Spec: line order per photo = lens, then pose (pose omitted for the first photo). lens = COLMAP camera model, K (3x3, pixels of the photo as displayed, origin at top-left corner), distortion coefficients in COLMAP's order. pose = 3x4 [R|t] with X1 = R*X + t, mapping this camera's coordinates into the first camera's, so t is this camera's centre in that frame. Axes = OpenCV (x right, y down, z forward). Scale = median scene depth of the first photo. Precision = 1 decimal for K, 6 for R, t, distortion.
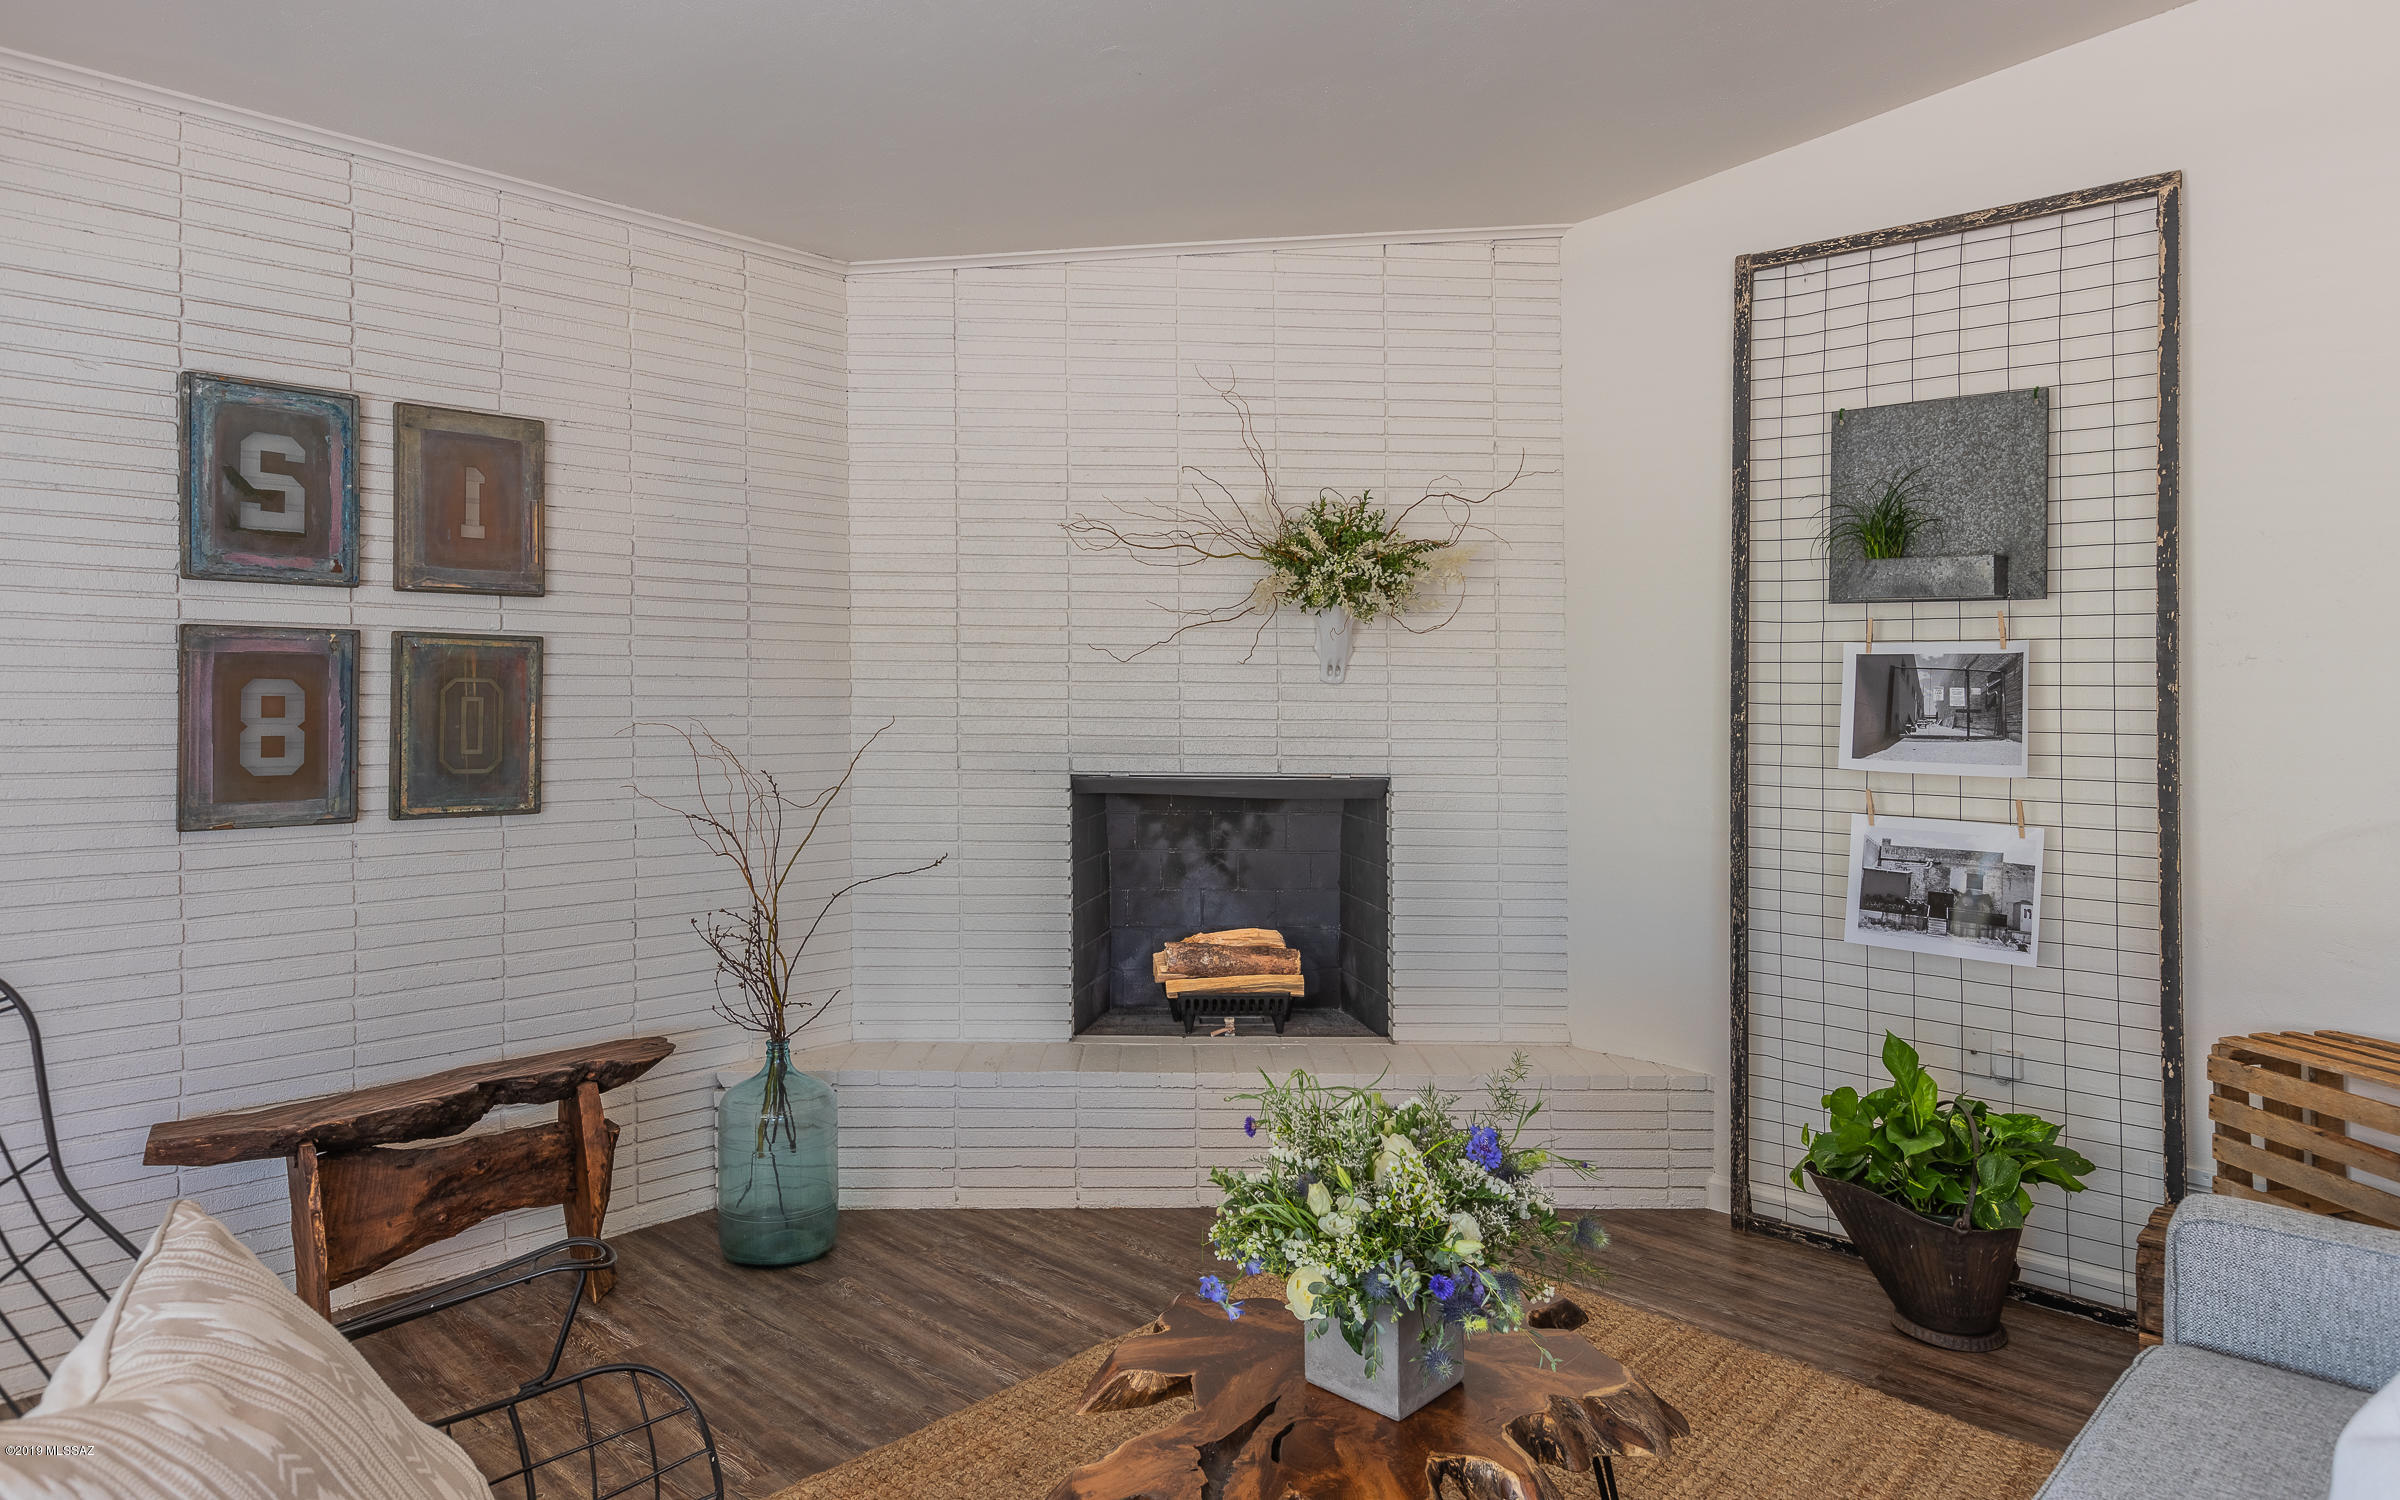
lens RADIAL K [[1494.7, 0, 1242.9], [0, 1494.7, 686.0], [0, 0, 1]] dist [-0.001153, -0.001156]
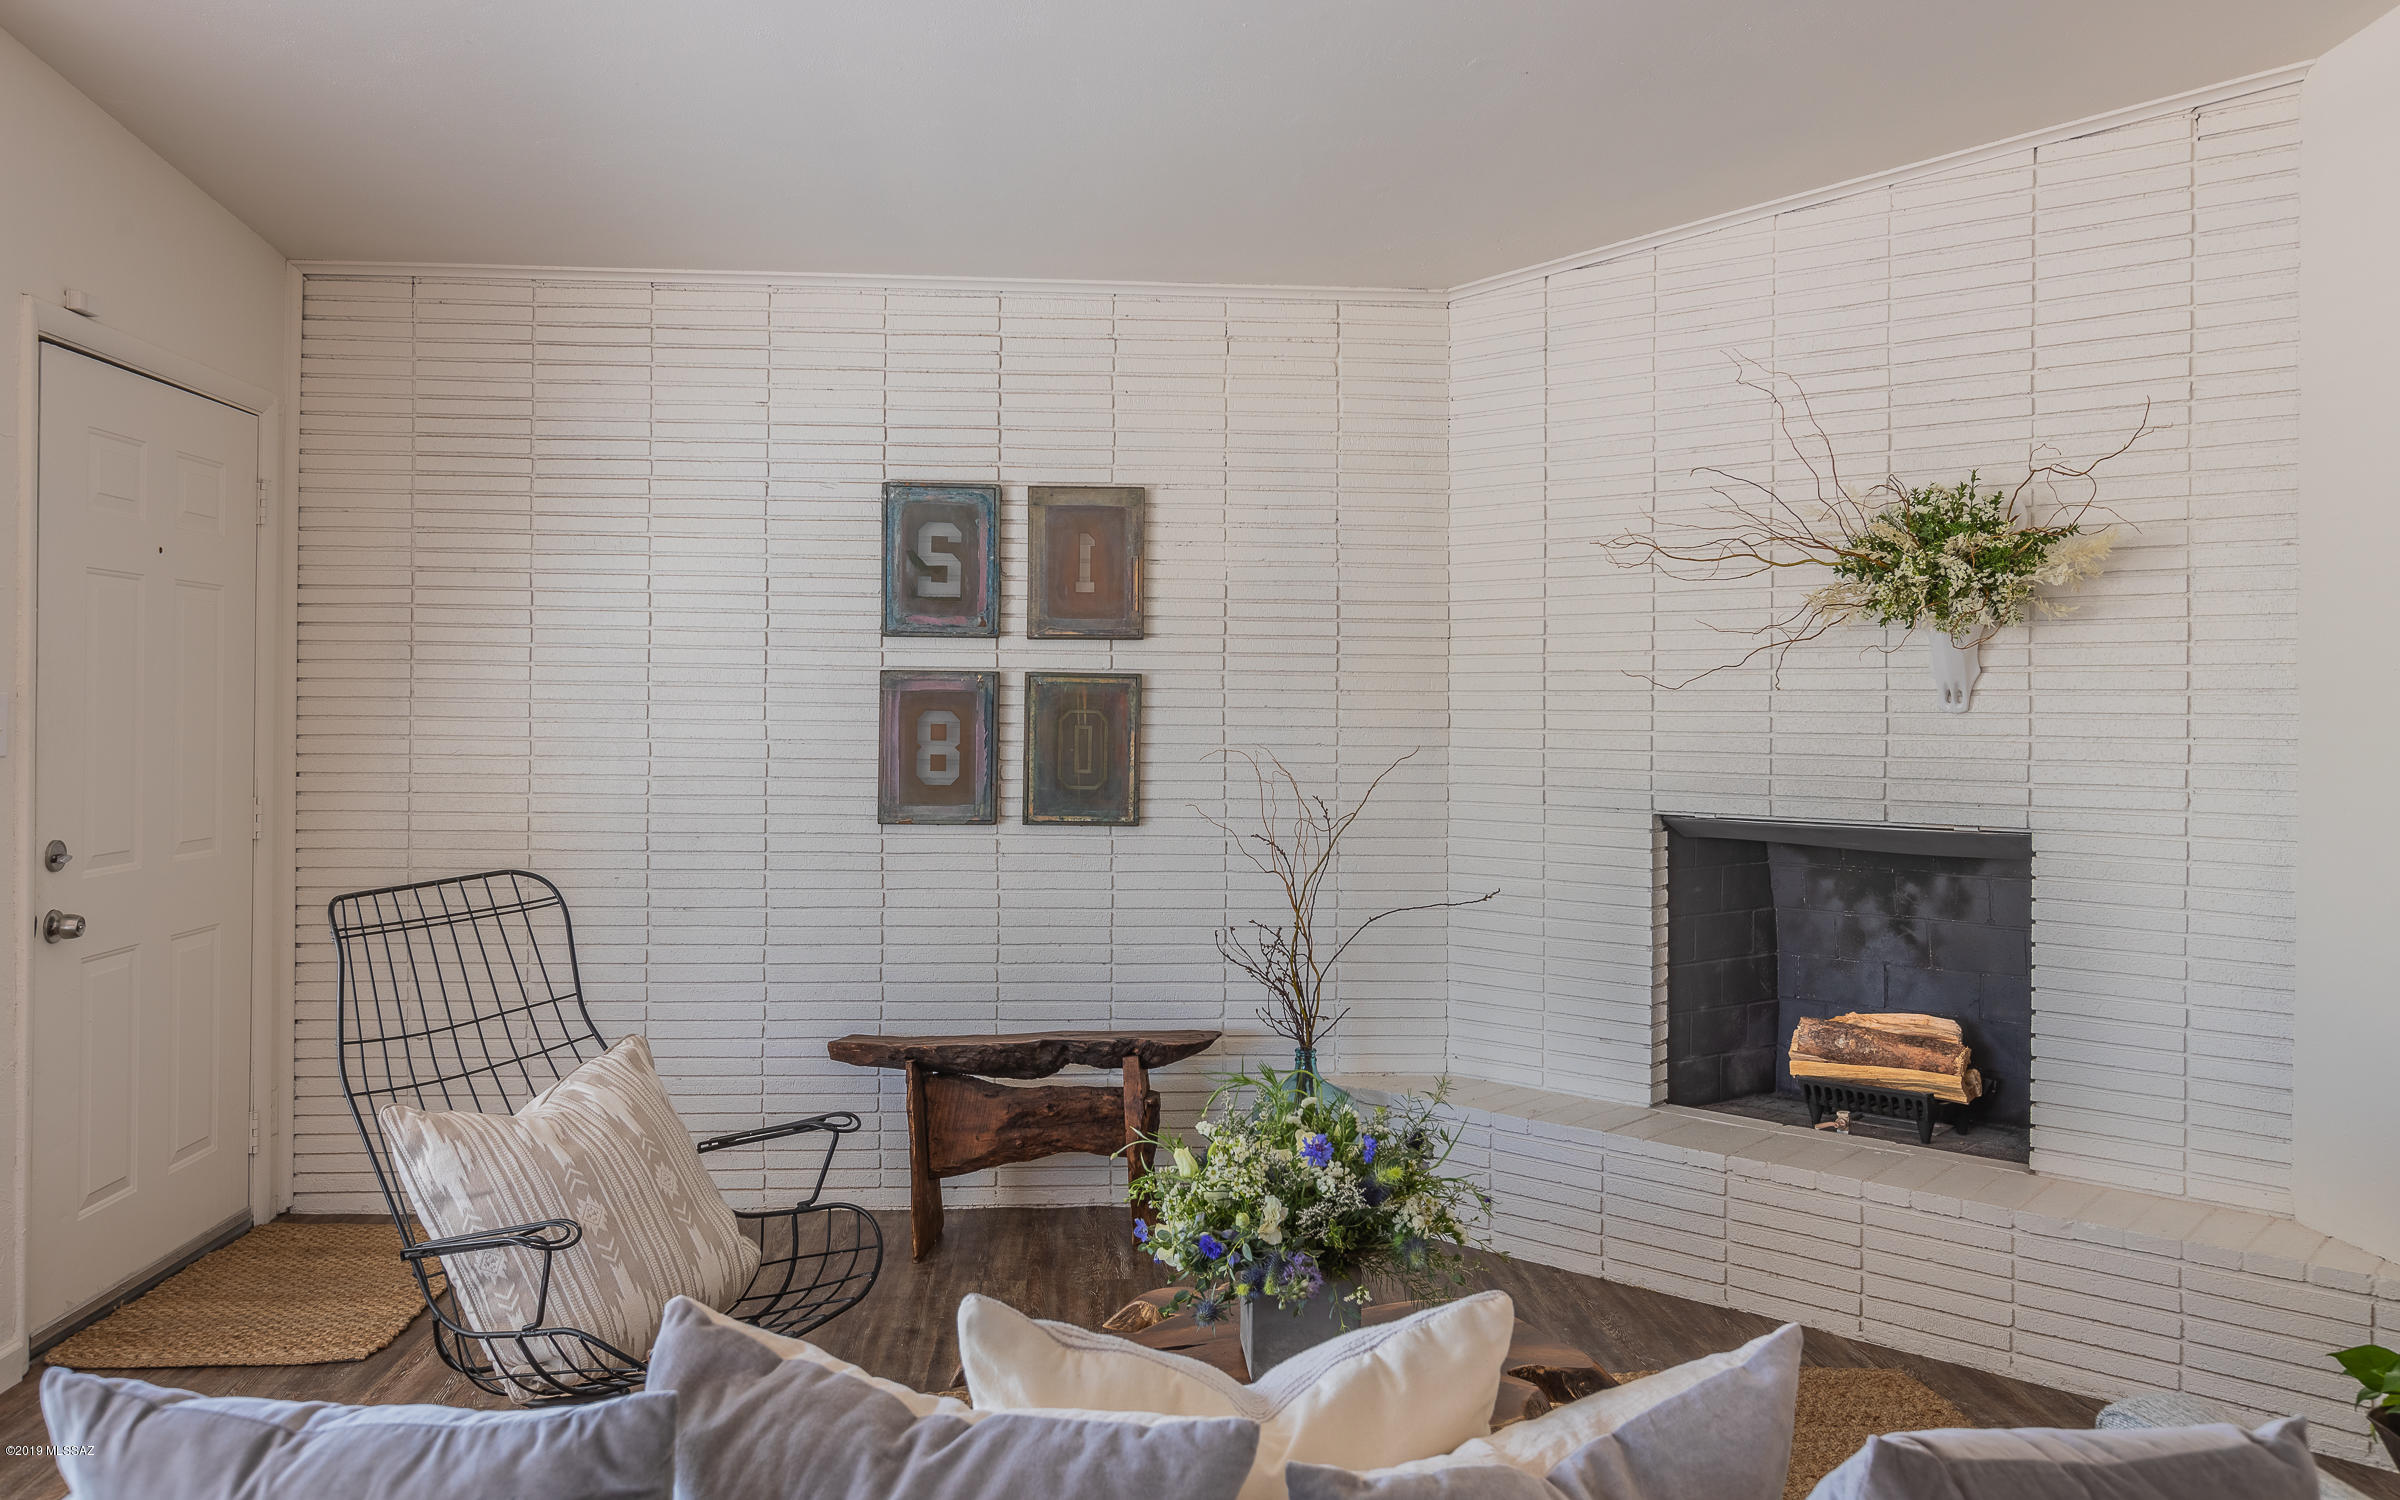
lens RADIAL K [[1861.1, 0, 1199.7], [0, 1861.1, 744.9], [0, 0, 1]] dist [0.001280, 0.000140]
pose [[0.711928, 0.008421, -0.702202, 0.522443], [-0.000941, 0.999939, 0.011038, 0.005505], [0.702252, -0.007197, 0.711892, 0.003663]]
